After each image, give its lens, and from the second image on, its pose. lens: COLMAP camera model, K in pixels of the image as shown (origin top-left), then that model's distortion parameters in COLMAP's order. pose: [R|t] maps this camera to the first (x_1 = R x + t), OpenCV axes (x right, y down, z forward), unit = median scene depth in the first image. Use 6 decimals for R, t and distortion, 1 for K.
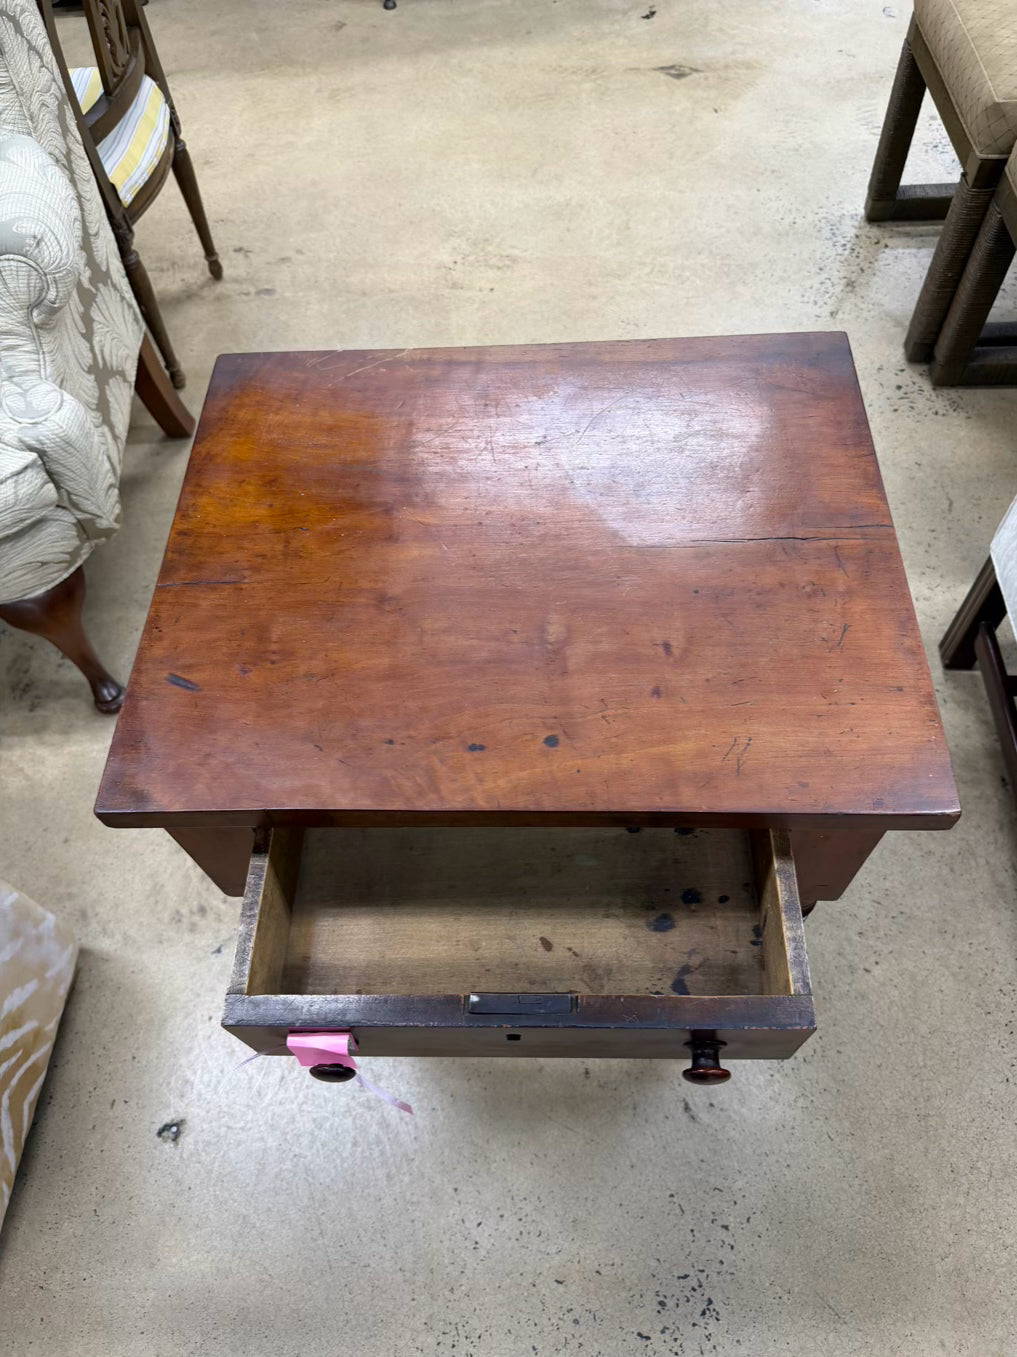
lens RADIAL K [[1005.1, 0, 501.3], [0, 1005.1, 691.1], [0, 0, 1]] dist [-0.020313, -0.000147]
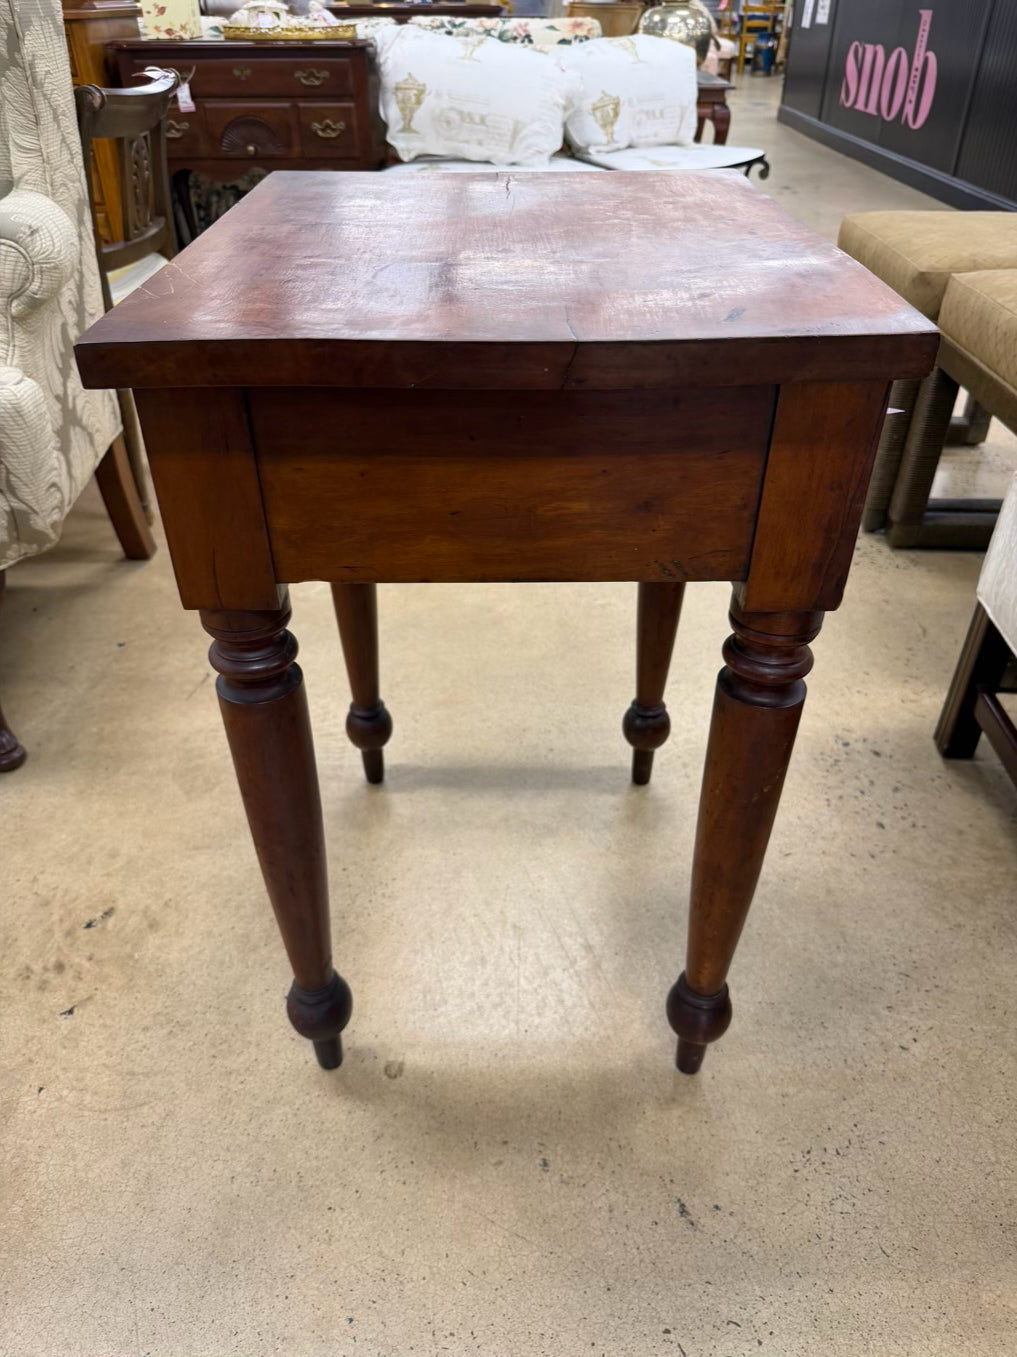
lens RADIAL K [[1005.1, 0, 500.8], [0, 1005.1, 684.0], [0, 0, 1]] dist [-0.020313, -0.000147]
pose [[0.998032, 0.052999, 0.033527, 0.009803], [-0.035580, 0.918761, -0.393207, 0.332929], [-0.051643, 0.391240, 0.918839, 0.186560]]
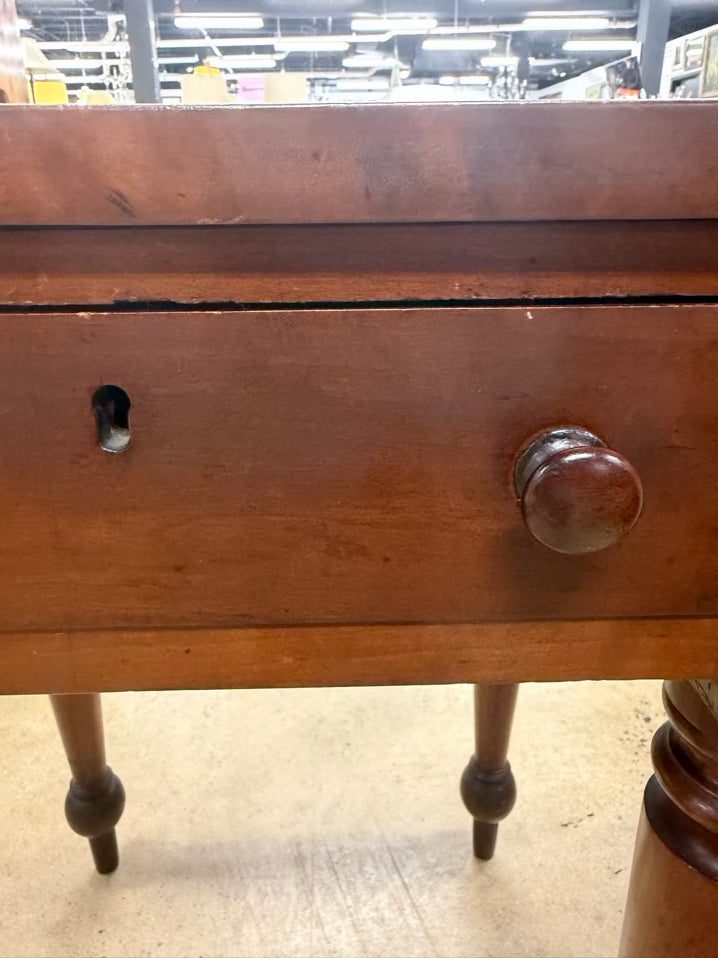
lens RADIAL K [[709.6, 0, 354.3], [0, 709.6, 430.2], [0, 0, 1]] dist [-0.020313, -0.000147]
pose [[0.997261, 0.028186, 0.068387, 0.050912], [0.020407, 0.783827, -0.620644, 0.171872], [-0.071097, 0.620339, 0.781105, 0.433421]]
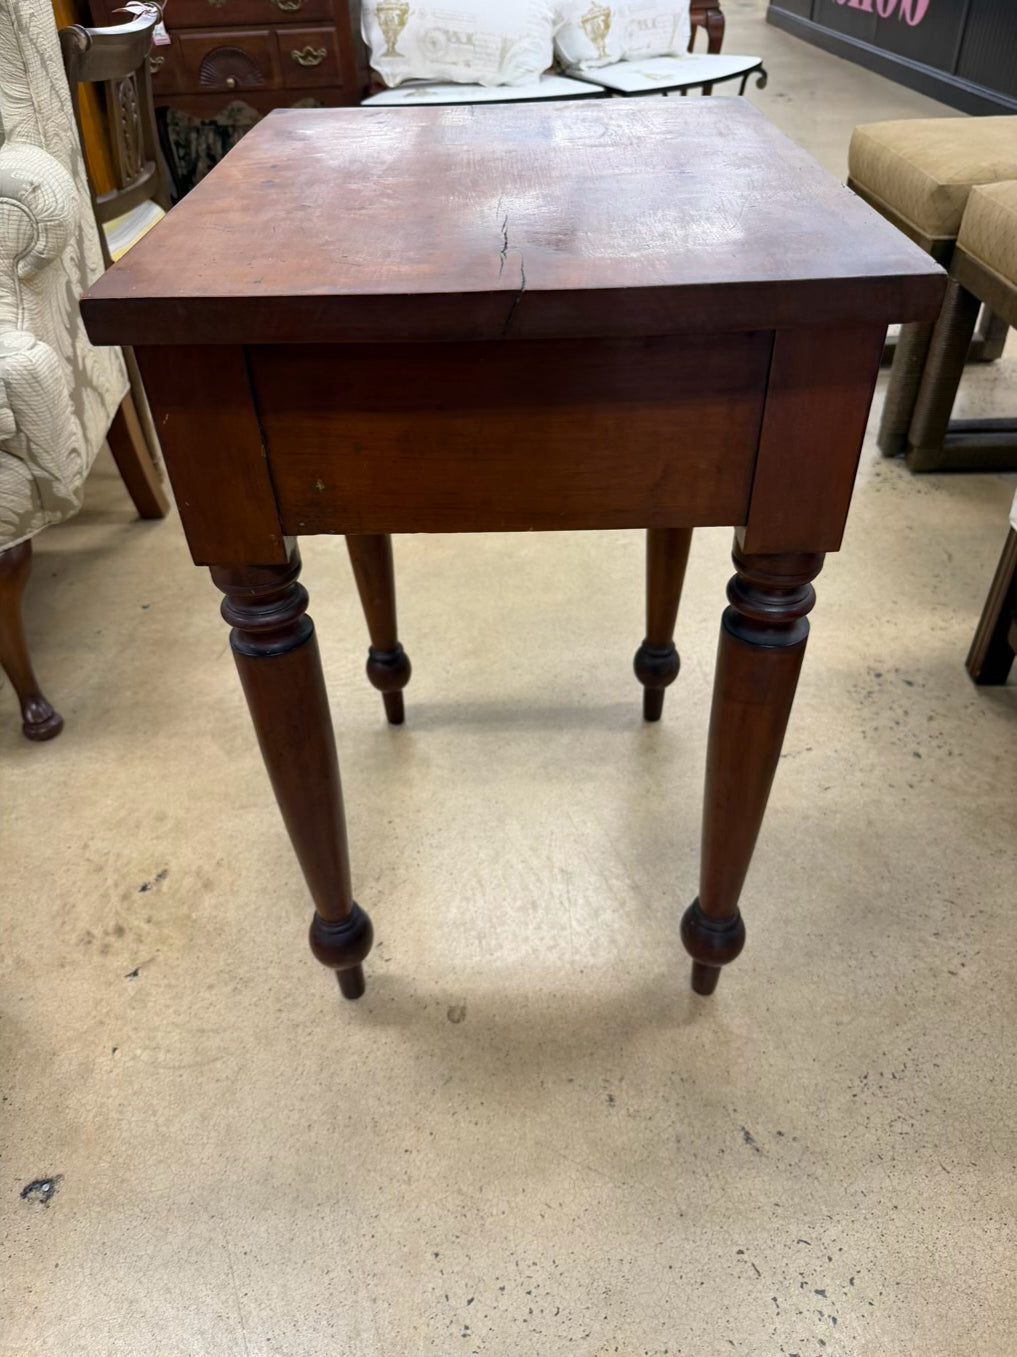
lens RADIAL K [[1005.1, 0, 496.2], [0, 1005.1, 690.1], [0, 0, 1]] dist [-0.020313, -0.000147]
pose [[0.999465, 0.005806, 0.032189, -0.025769], [0.005088, 0.944548, -0.328333, 0.323033], [-0.032310, 0.328321, 0.944014, 0.182585]]
